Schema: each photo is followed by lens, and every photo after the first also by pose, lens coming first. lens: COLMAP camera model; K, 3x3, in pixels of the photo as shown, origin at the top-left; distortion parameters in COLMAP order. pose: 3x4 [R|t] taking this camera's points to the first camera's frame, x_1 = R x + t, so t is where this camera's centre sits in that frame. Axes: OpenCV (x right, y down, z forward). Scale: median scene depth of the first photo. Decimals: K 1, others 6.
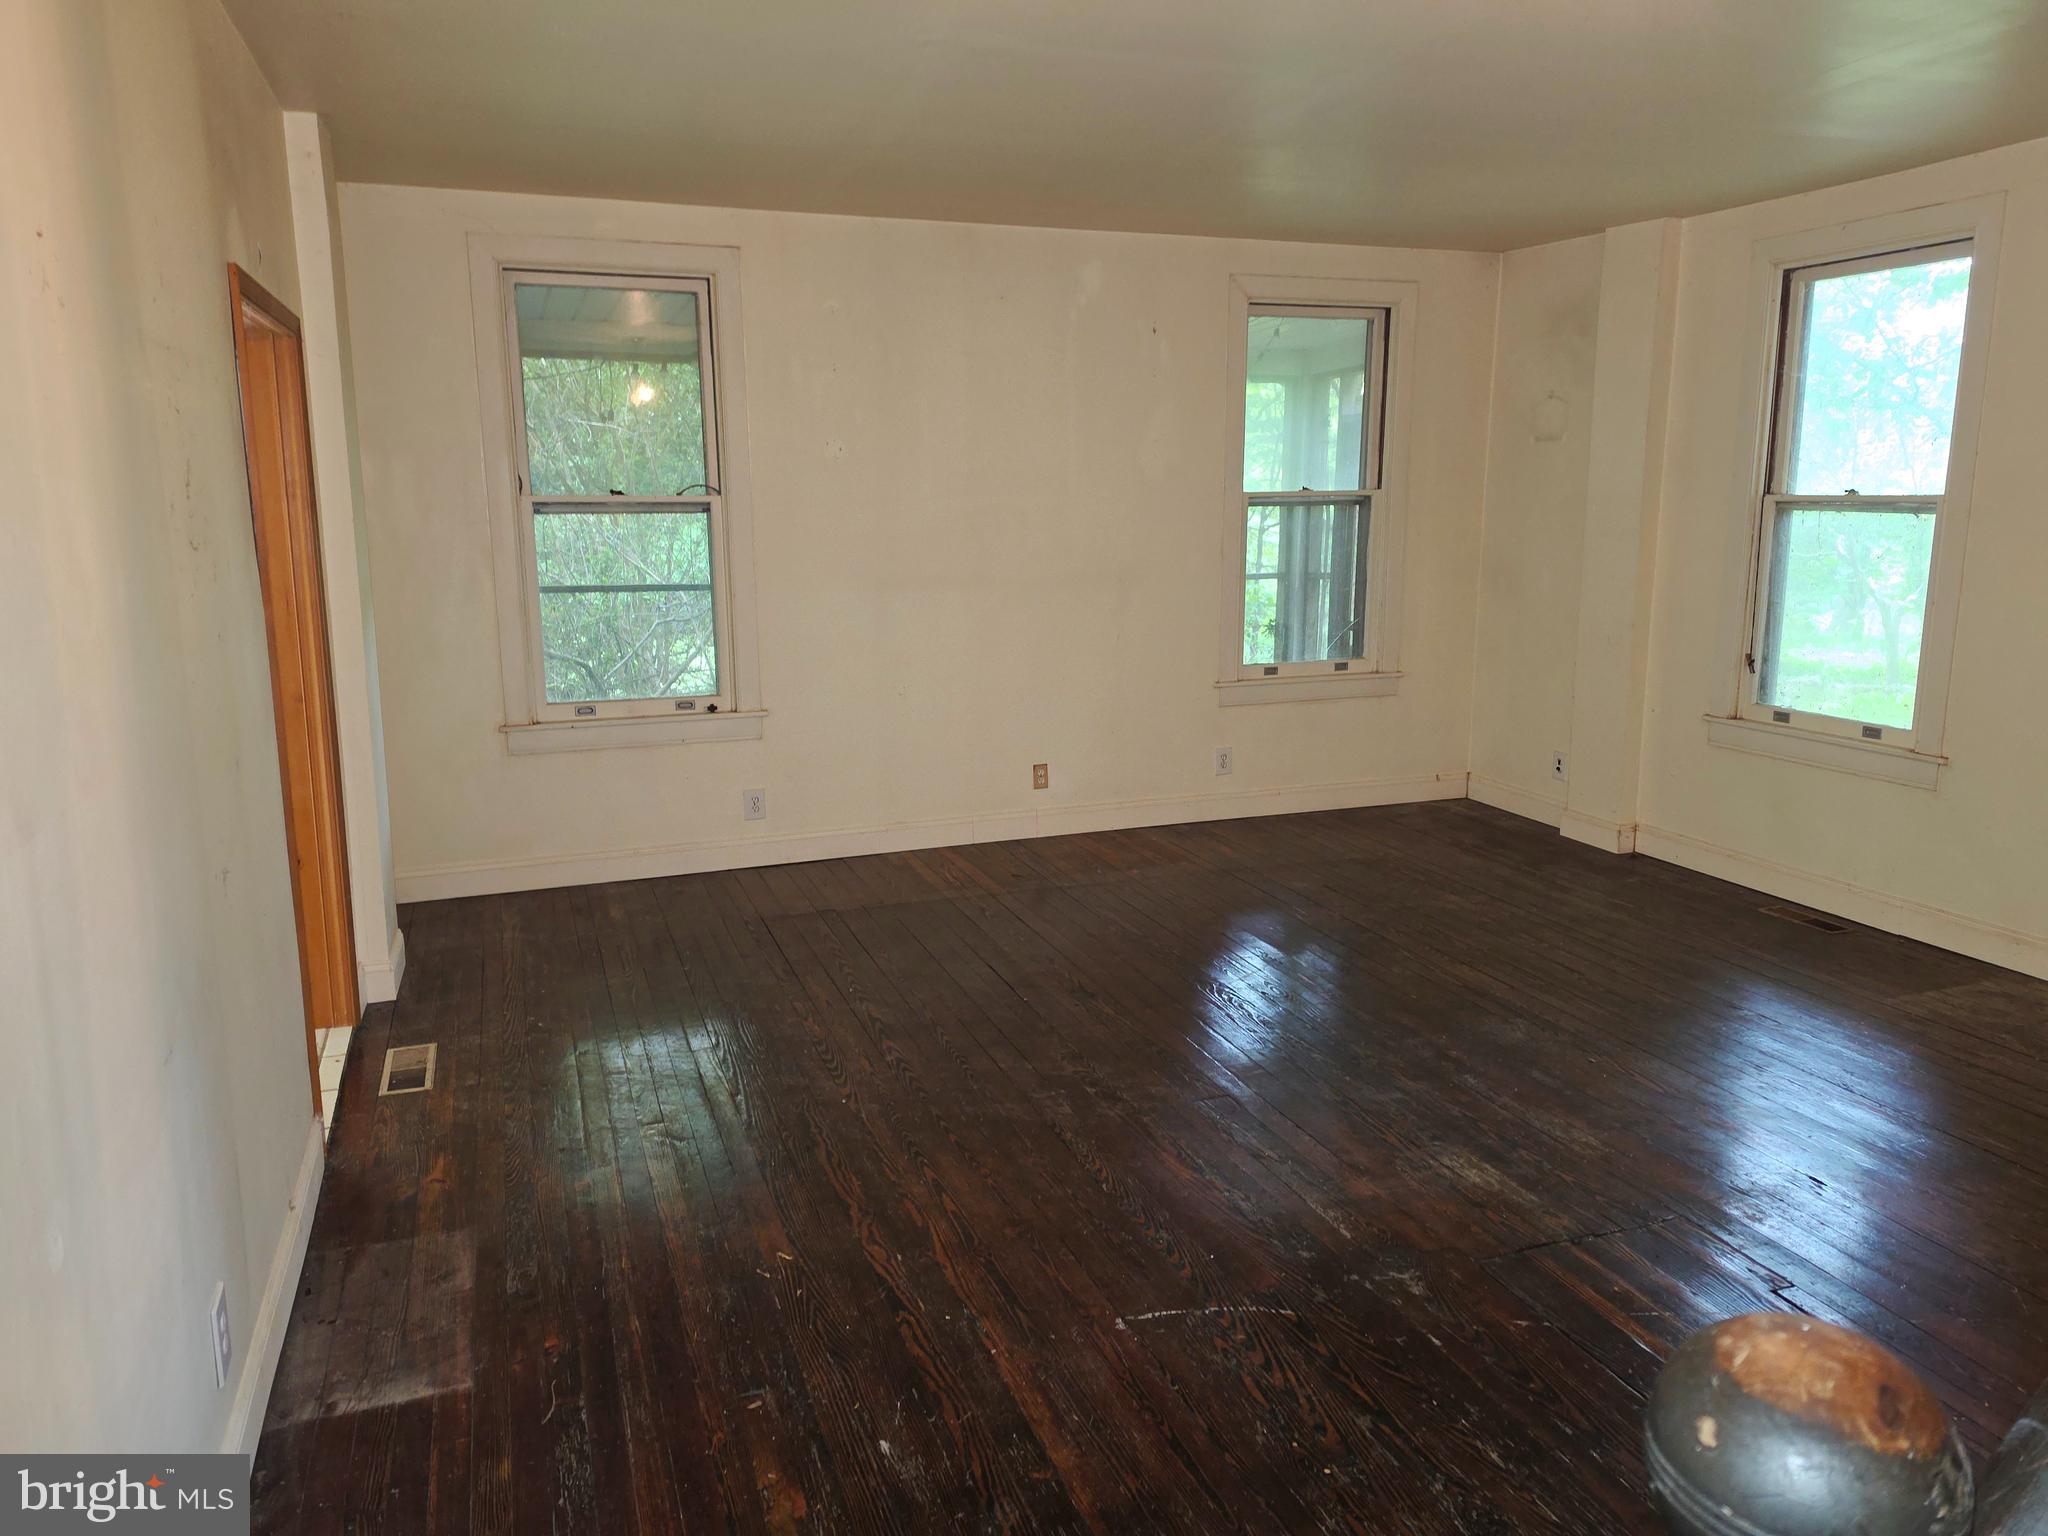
lens RADIAL K [[1414.9, 0, 1033.1], [0, 1414.9, 754.6], [0, 0, 1]] dist [0.083085, -0.088857]
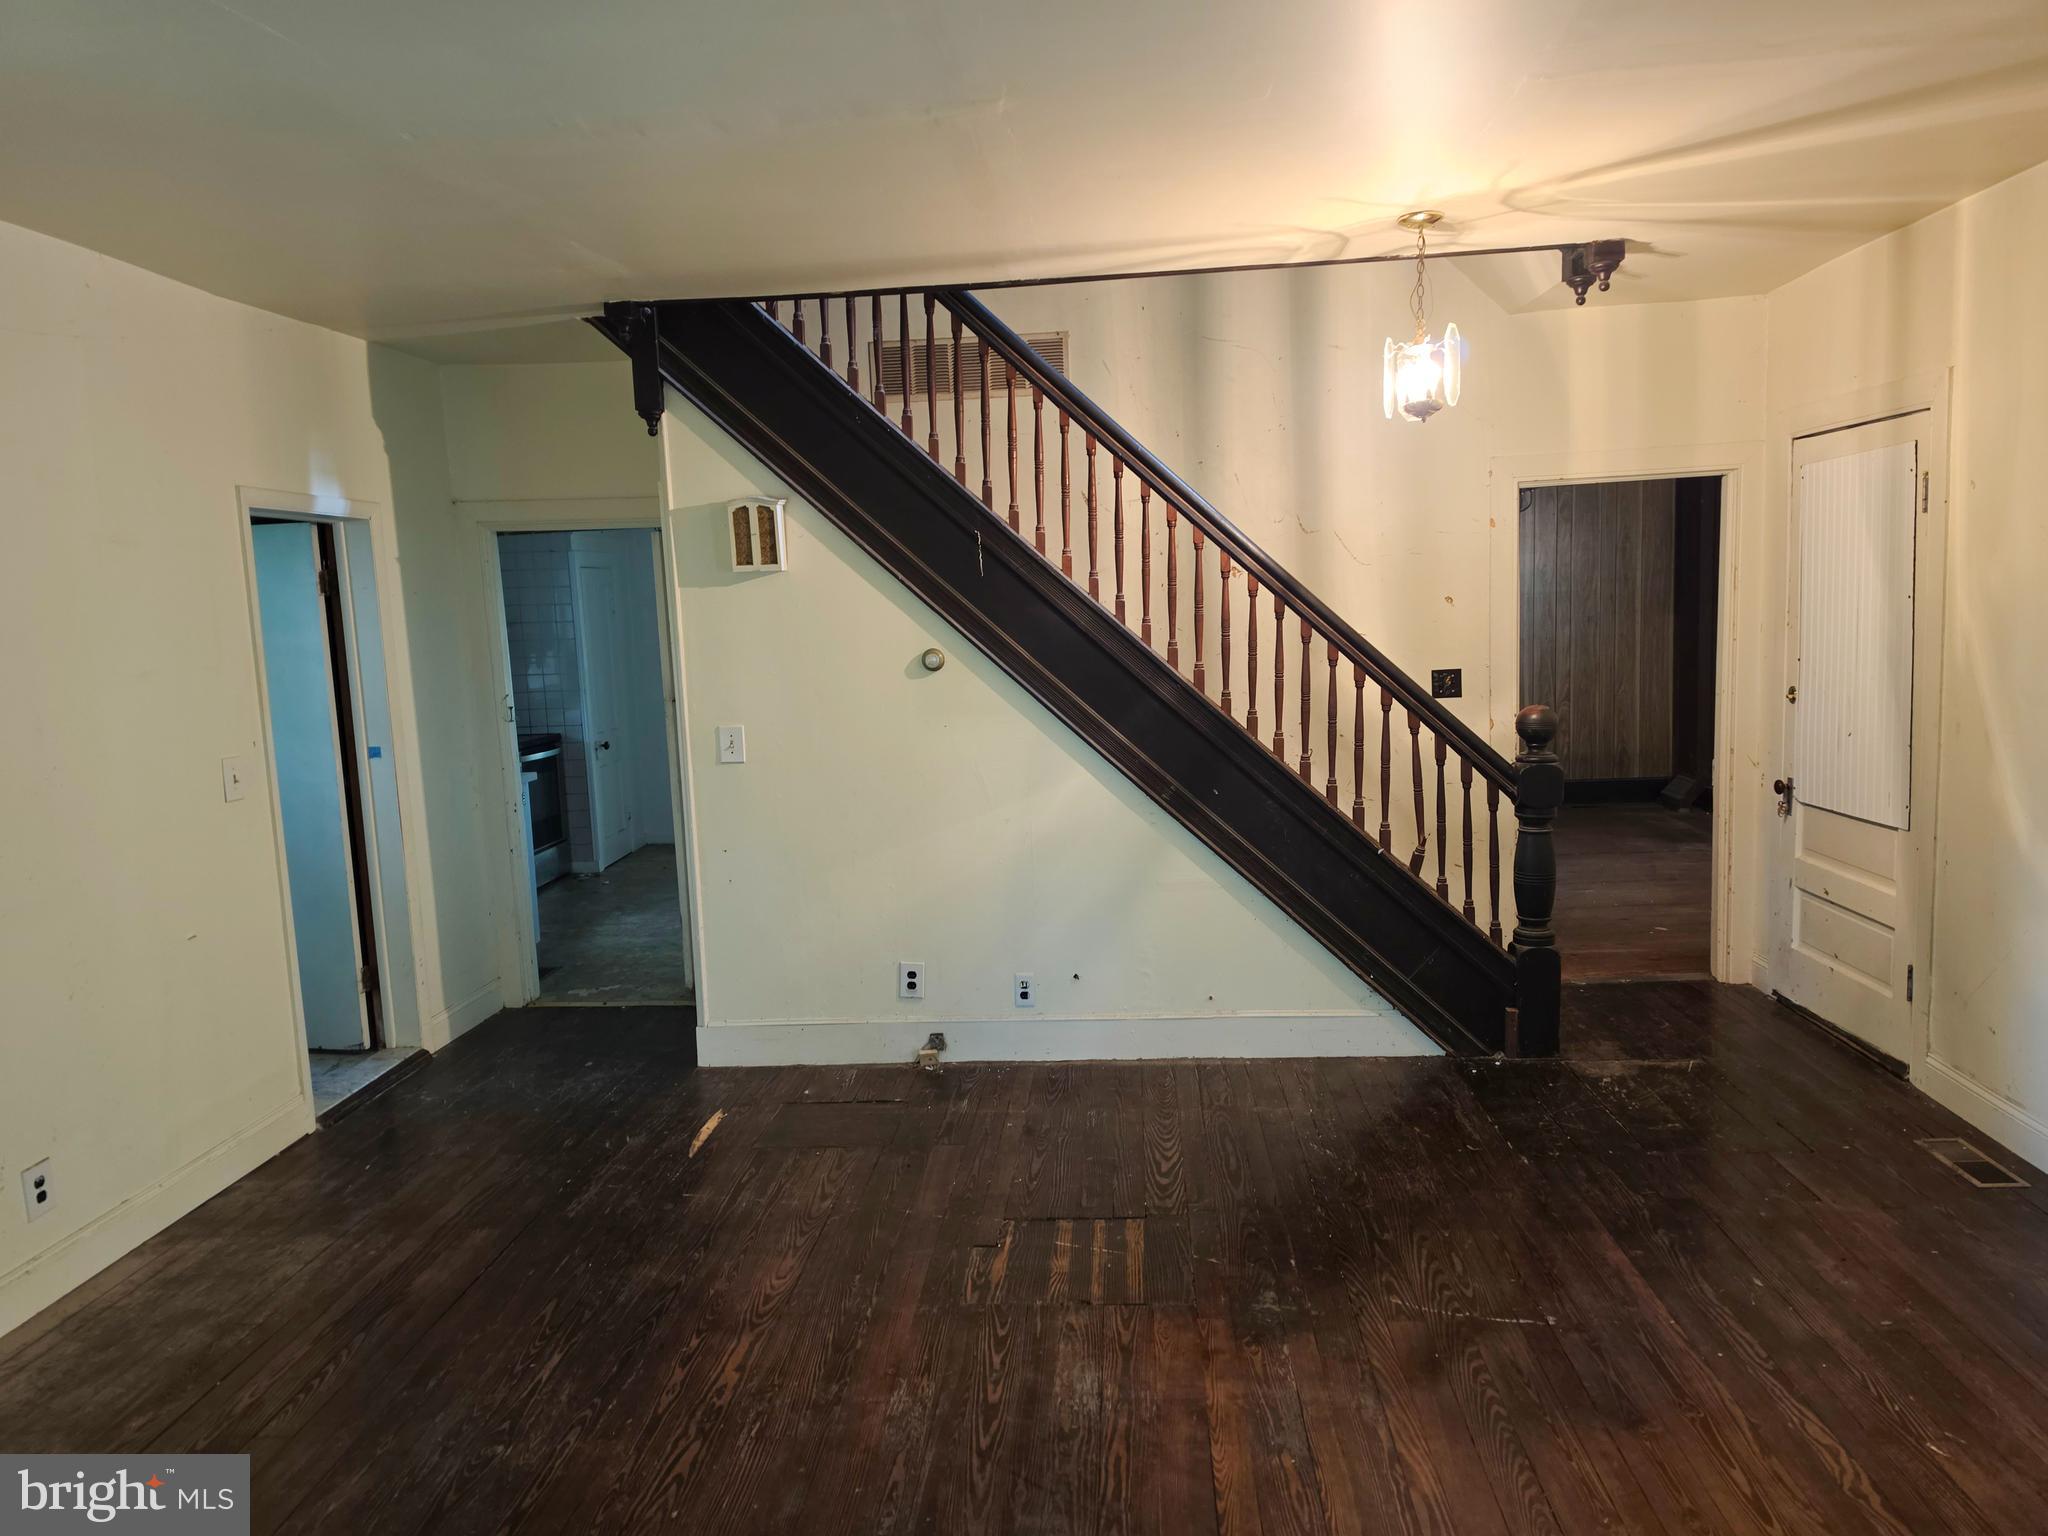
lens RADIAL K [[1414.9, 0, 1011.9], [0, 1414.9, 773.9], [0, 0, 1]] dist [0.083085, -0.088857]
pose [[-0.903622, -0.010250, 0.428207, -0.023306], [0.125628, 0.949405, 0.287832, -0.248273], [-0.409492, 0.313887, -0.856616, 1.247661]]
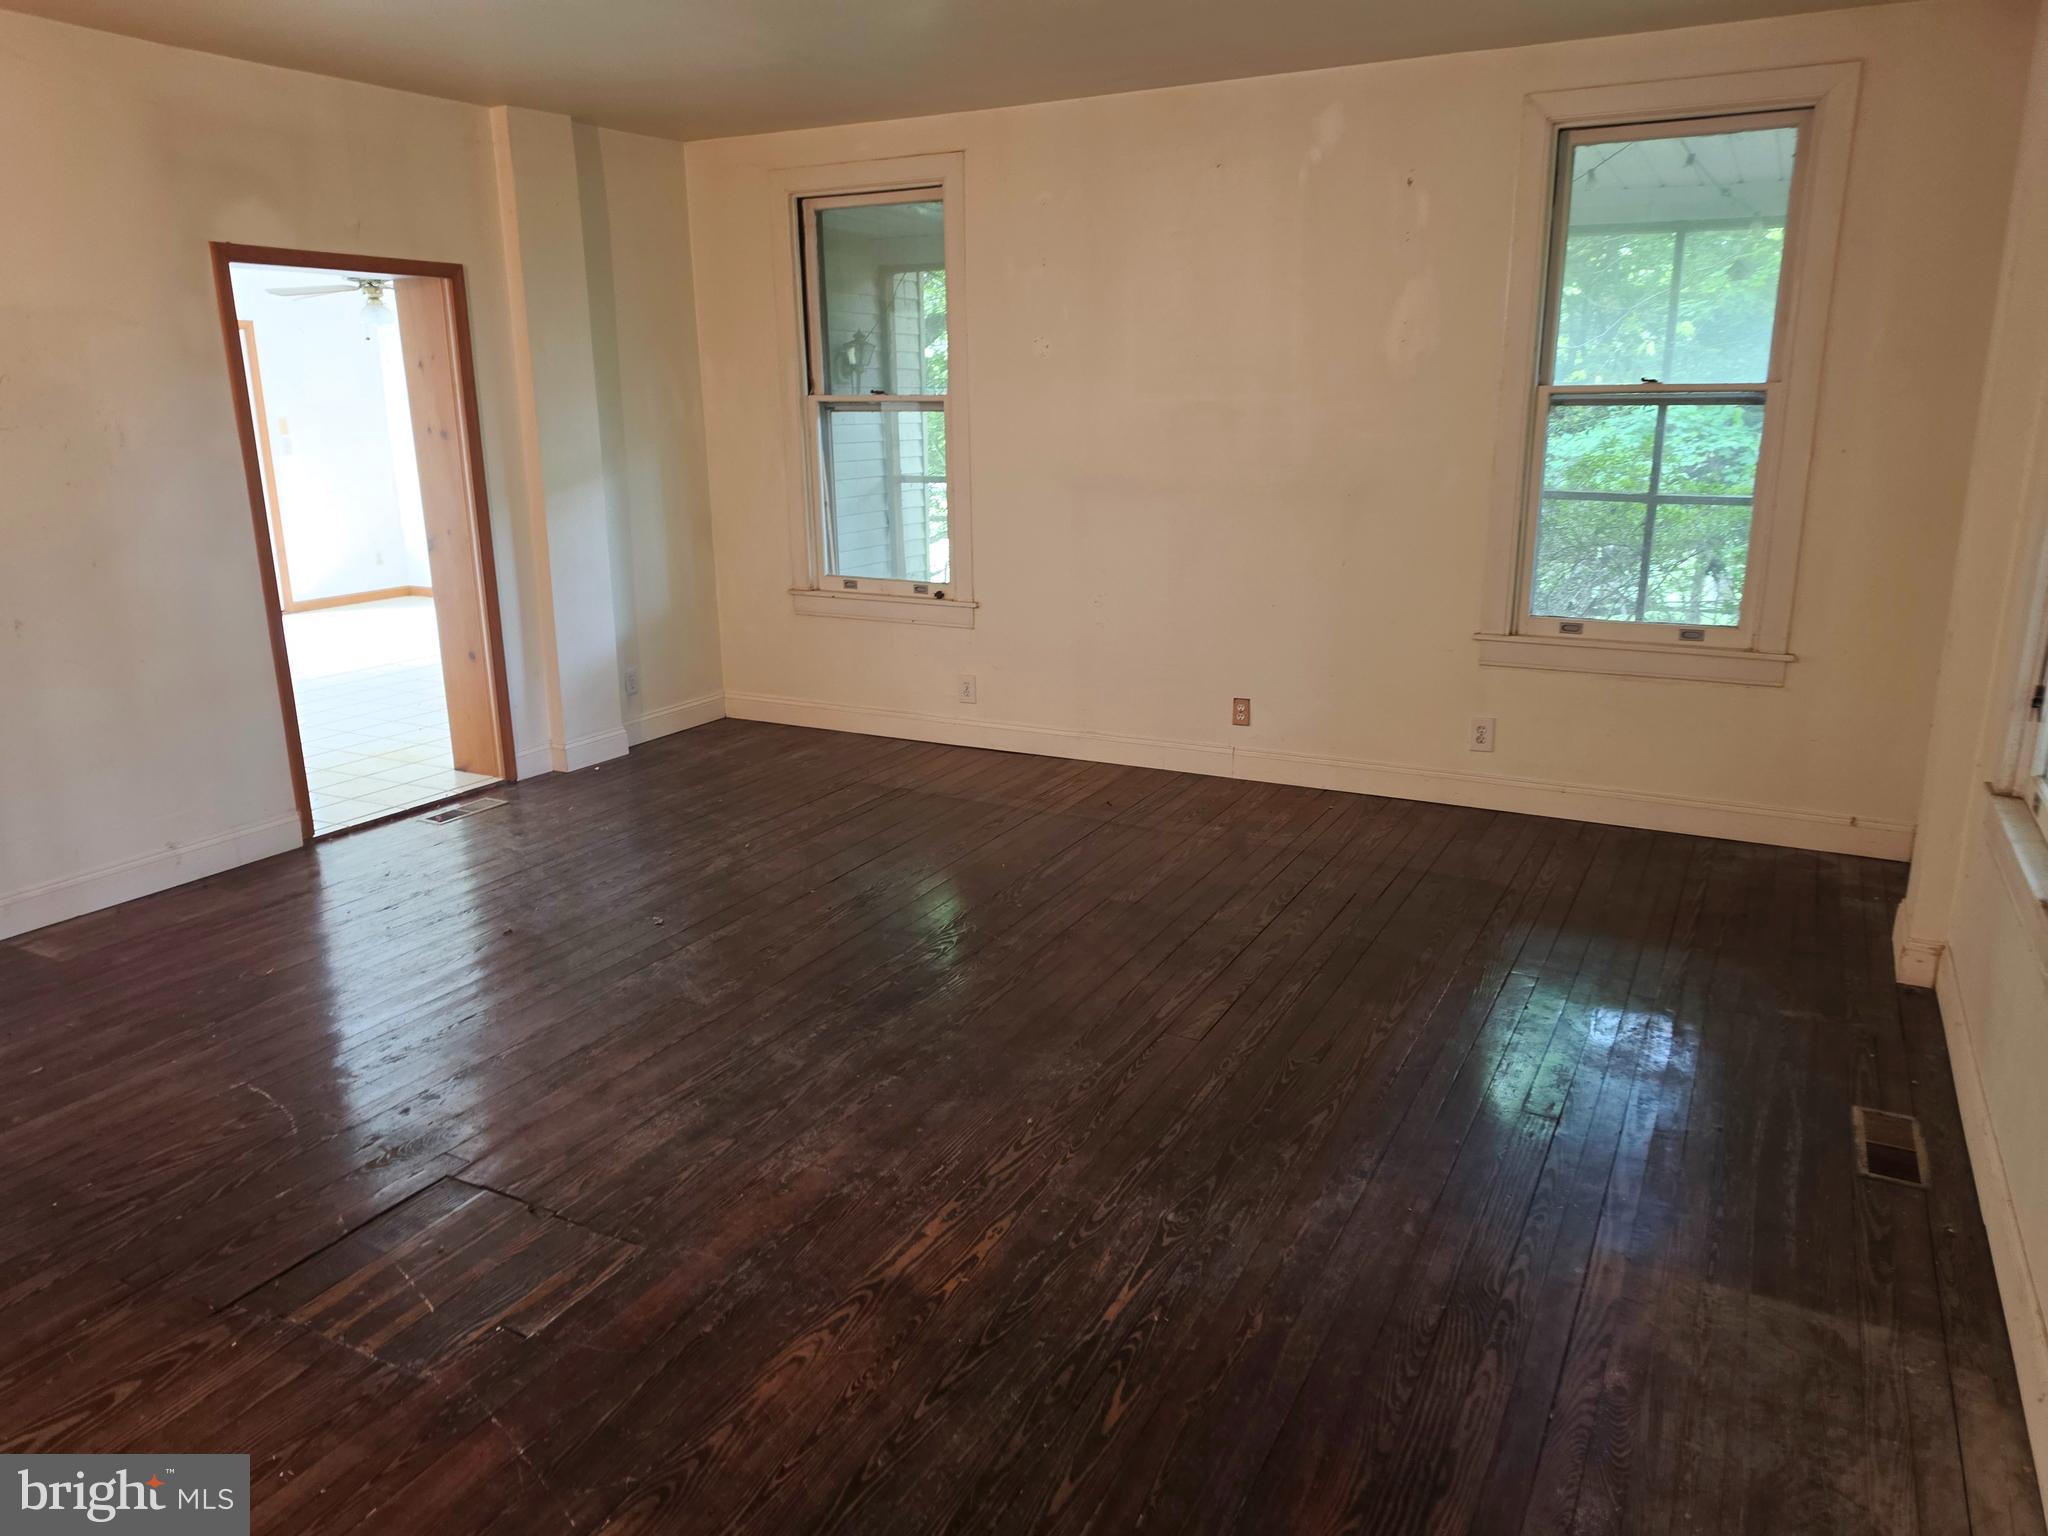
lens RADIAL K [[1414.9, 0, 1001.5], [0, 1414.9, 771.0], [0, 0, 1]] dist [0.083085, -0.088857]
pose [[0.651504, 0.196163, -0.732845, 0.828632], [-0.133513, 0.980562, 0.143776, -0.082537], [0.746804, 0.004174, 0.665031, 0.409807]]
